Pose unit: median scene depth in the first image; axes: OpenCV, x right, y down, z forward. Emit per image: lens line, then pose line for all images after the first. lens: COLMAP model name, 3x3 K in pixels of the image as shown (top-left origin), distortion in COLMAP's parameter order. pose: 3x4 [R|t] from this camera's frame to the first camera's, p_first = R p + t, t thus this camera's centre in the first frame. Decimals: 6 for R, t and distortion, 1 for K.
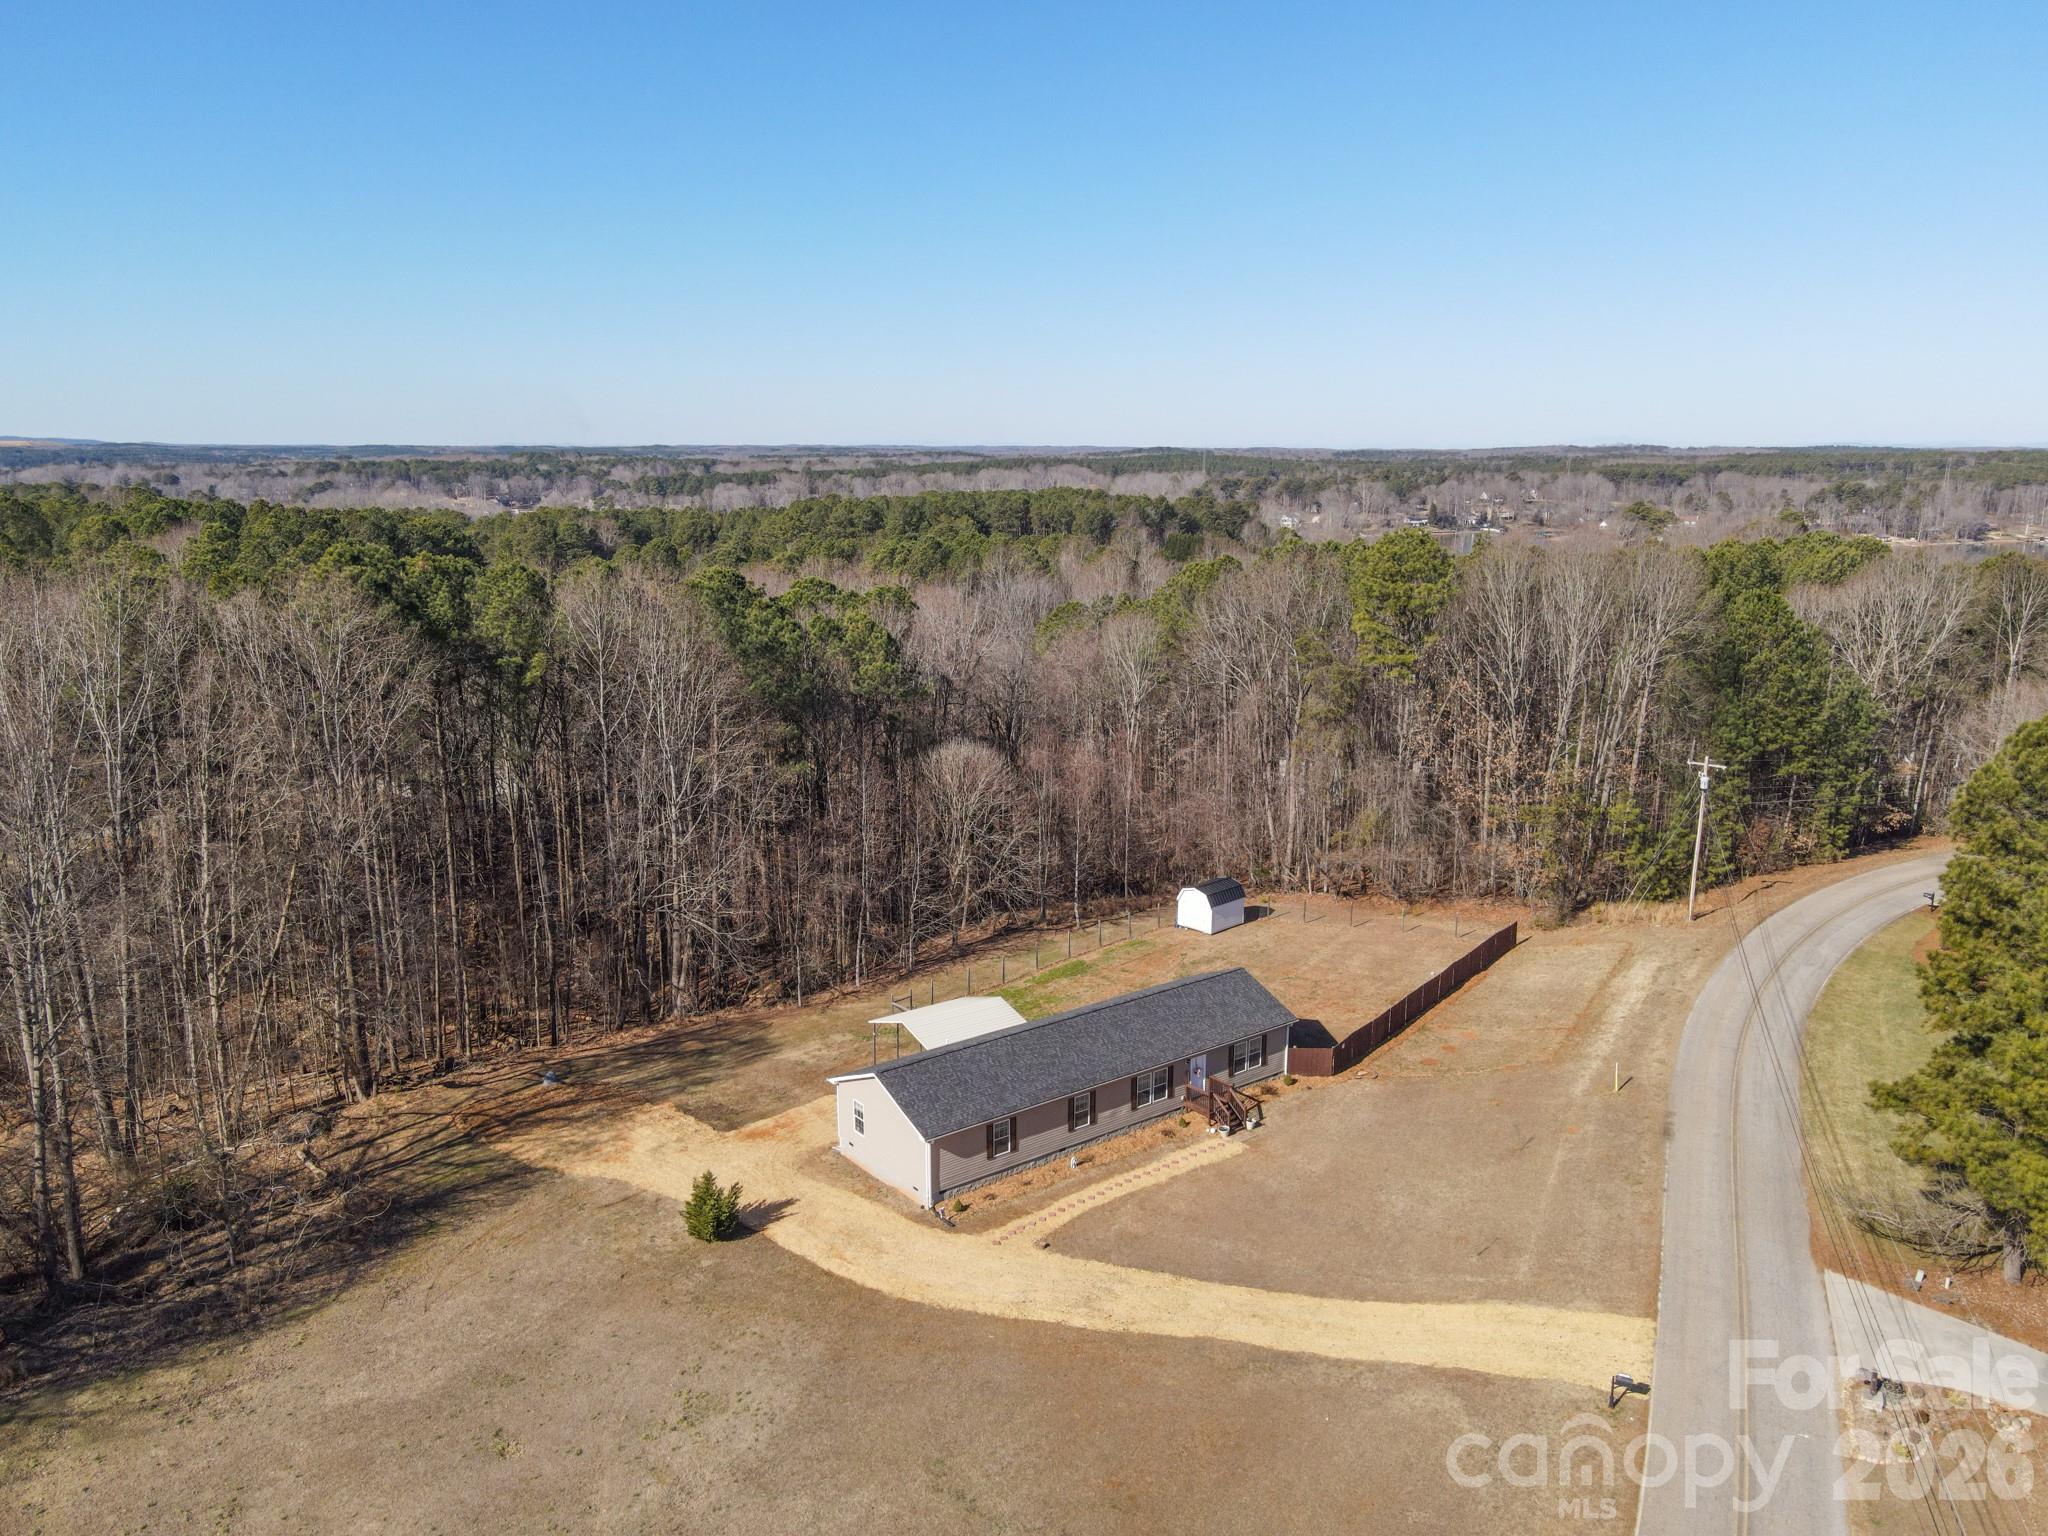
lens RADIAL K [[1505.2, 0, 1015.2], [0, 1505.2, 758.1], [0, 0, 1]] dist [-0.007972, 0.037849]
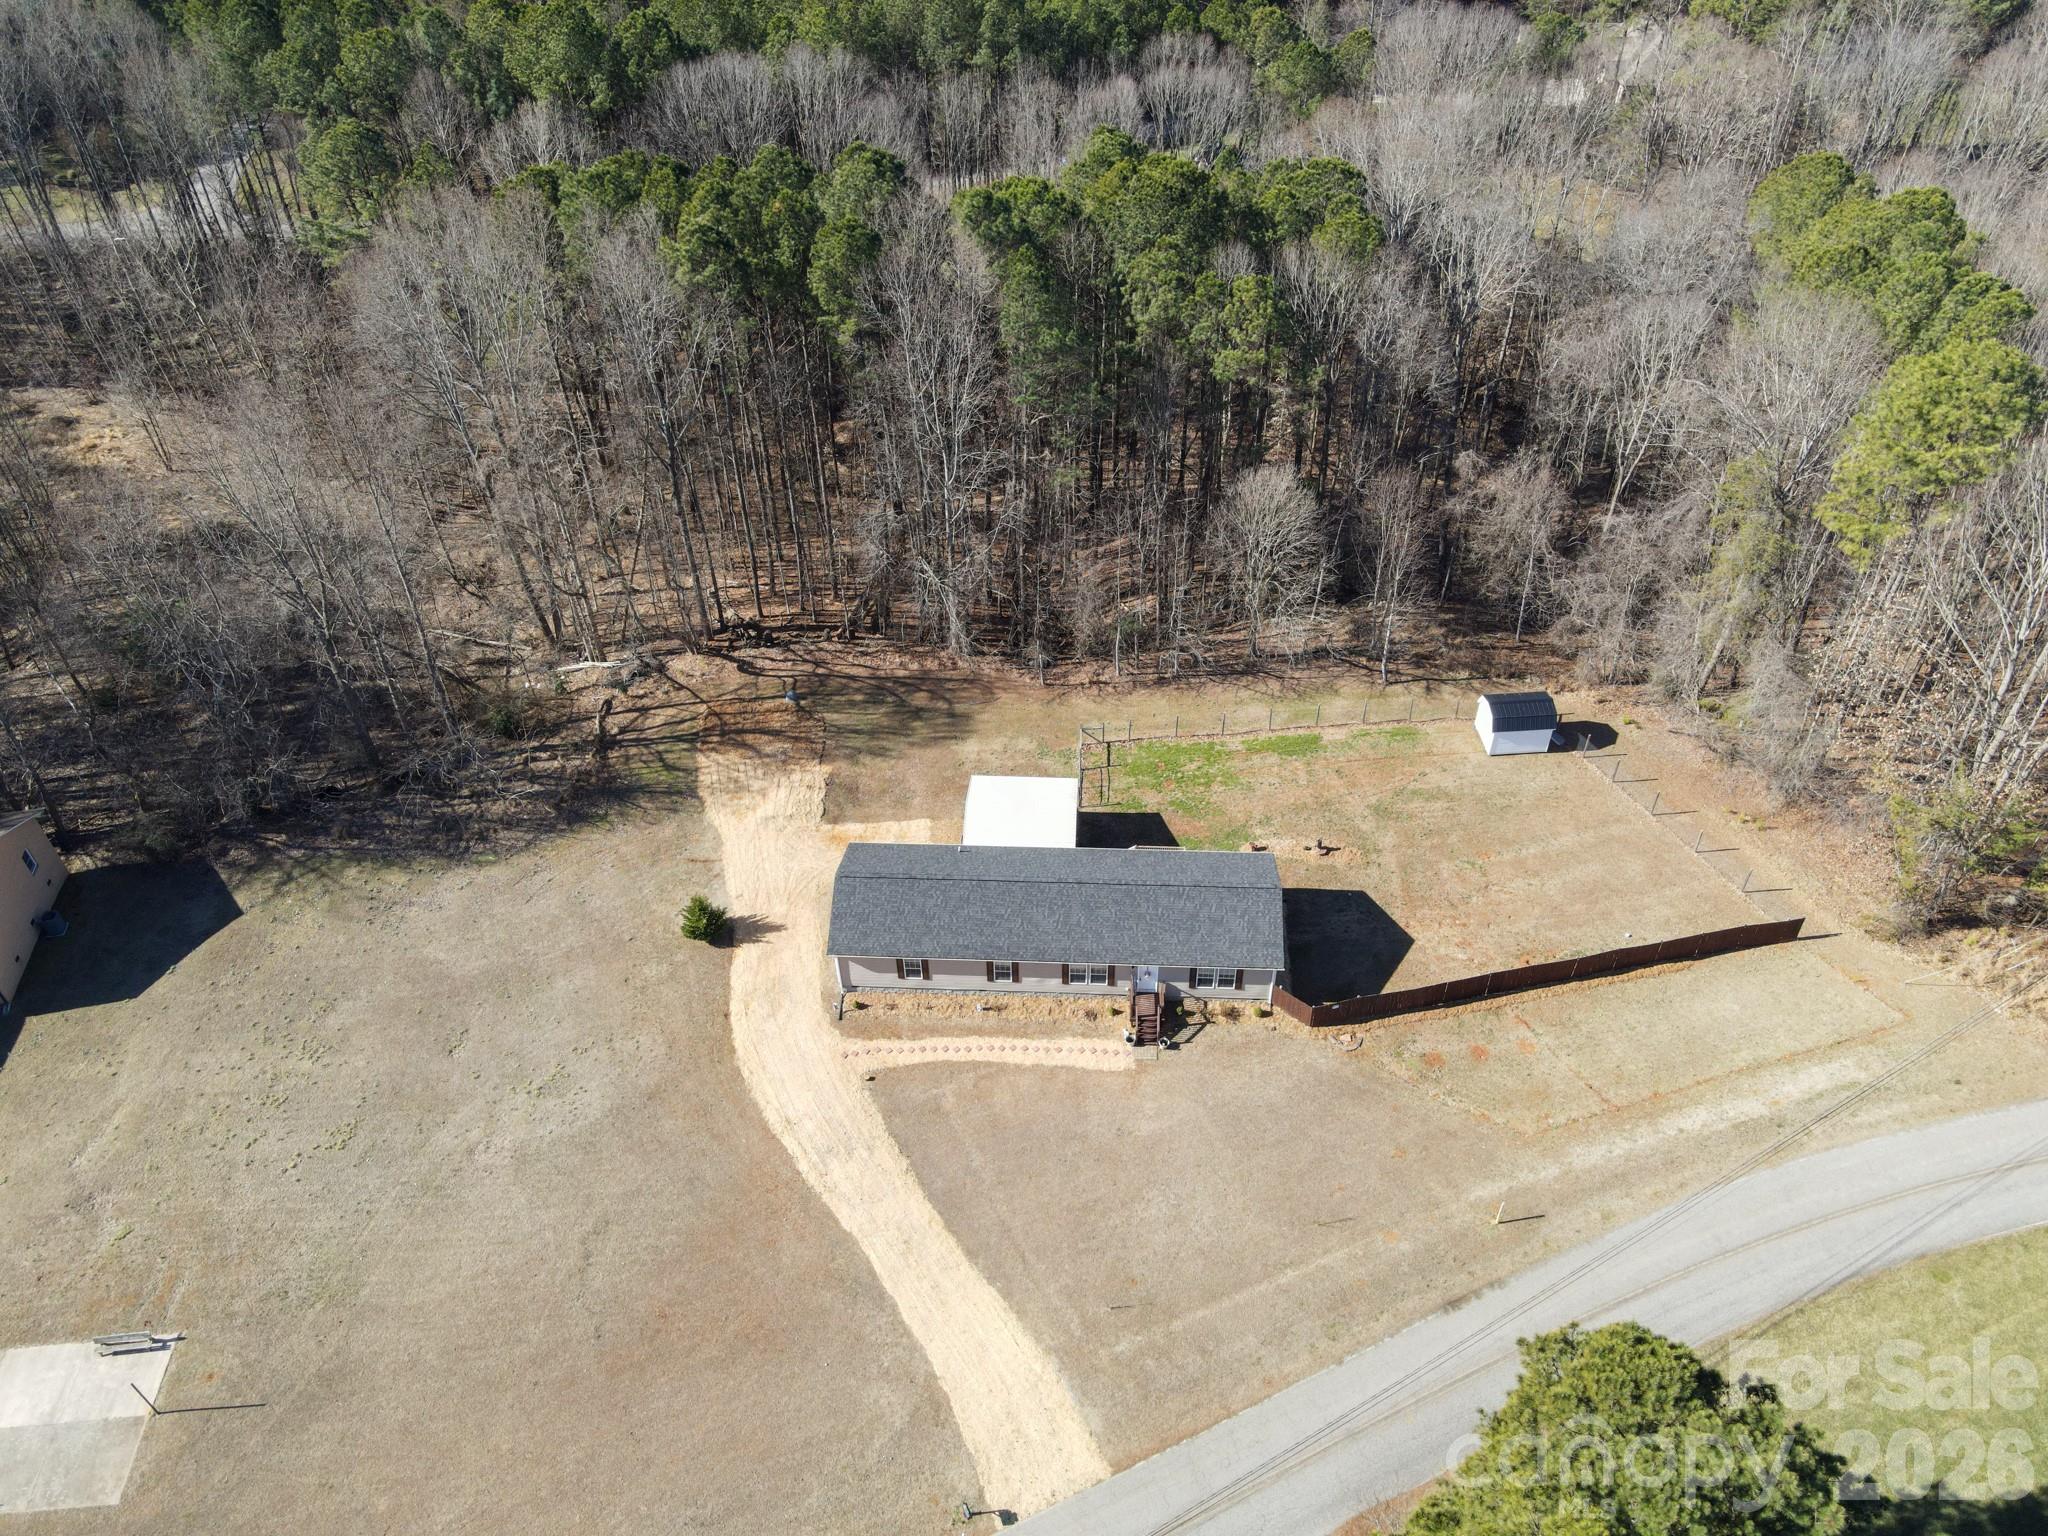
lens RADIAL K [[1505.2, 0, 1015.2], [0, 1505.2, 758.1], [0, 0, 1]] dist [-0.007972, 0.037849]
pose [[0.757609, 0.420979, -0.498804, 0.490429], [-0.106988, 0.833964, 0.541348, -0.454621], [0.643880, -0.356764, 0.676859, 0.280387]]
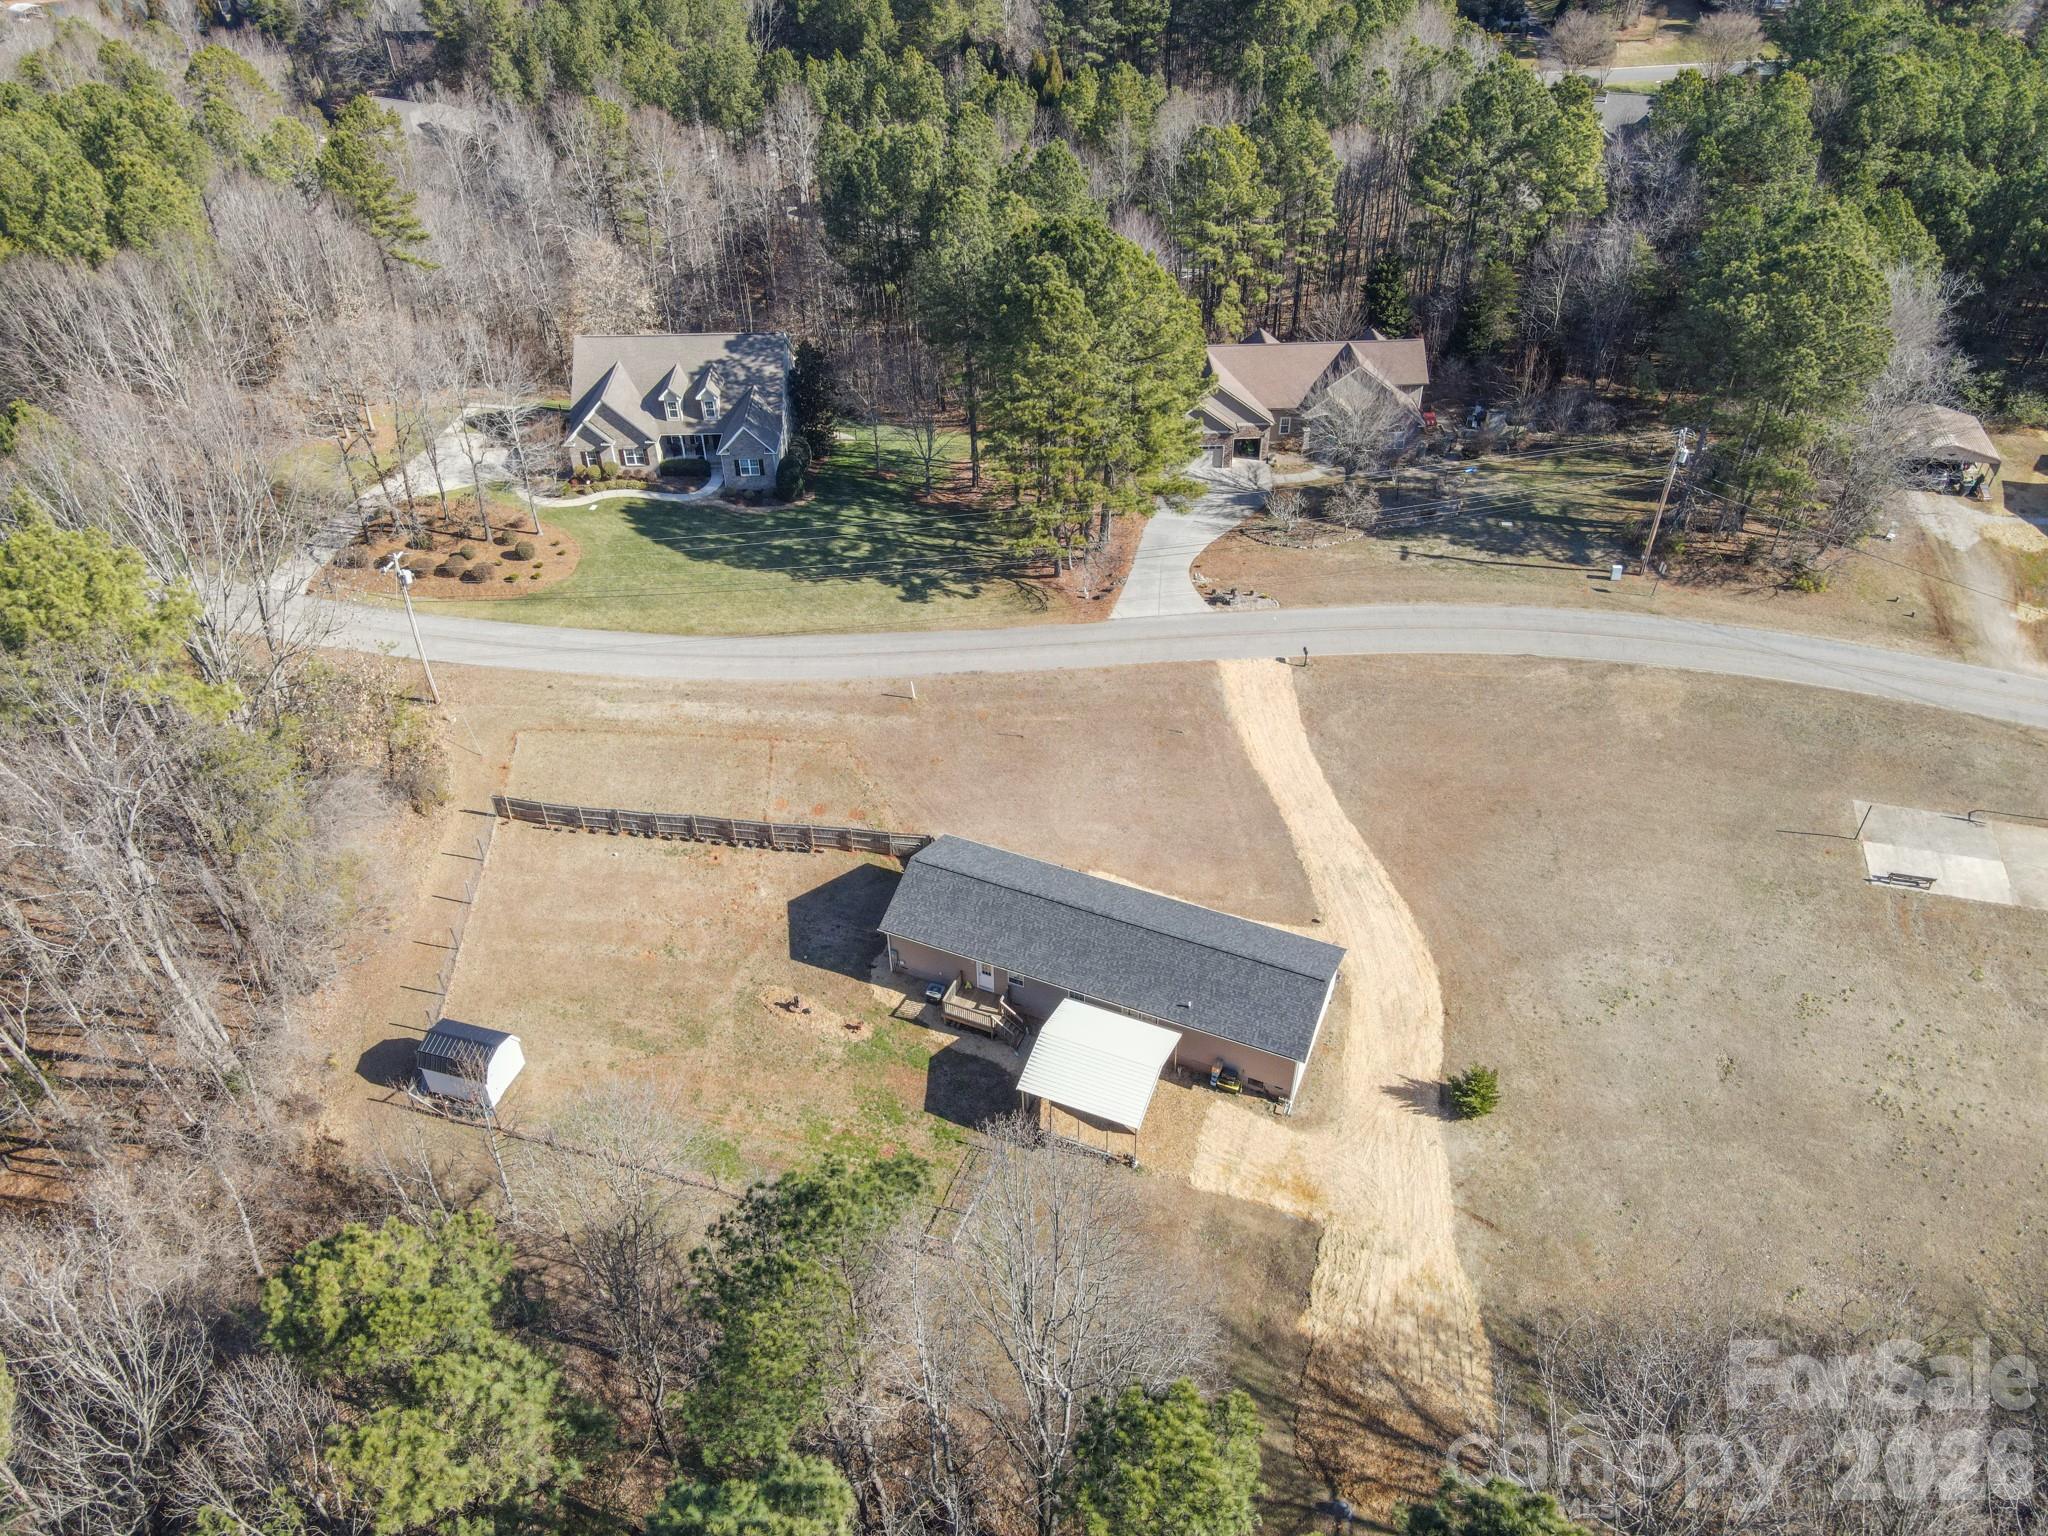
lens RADIAL K [[1505.2, 0, 1015.2], [0, 1505.2, 758.1], [0, 0, 1]] dist [-0.007972, 0.037849]
pose [[-0.483386, -0.550350, 0.680774, -0.563940], [0.187340, 0.694614, 0.694561, -0.629703], [-0.855127, 0.463277, -0.232664, 1.201412]]
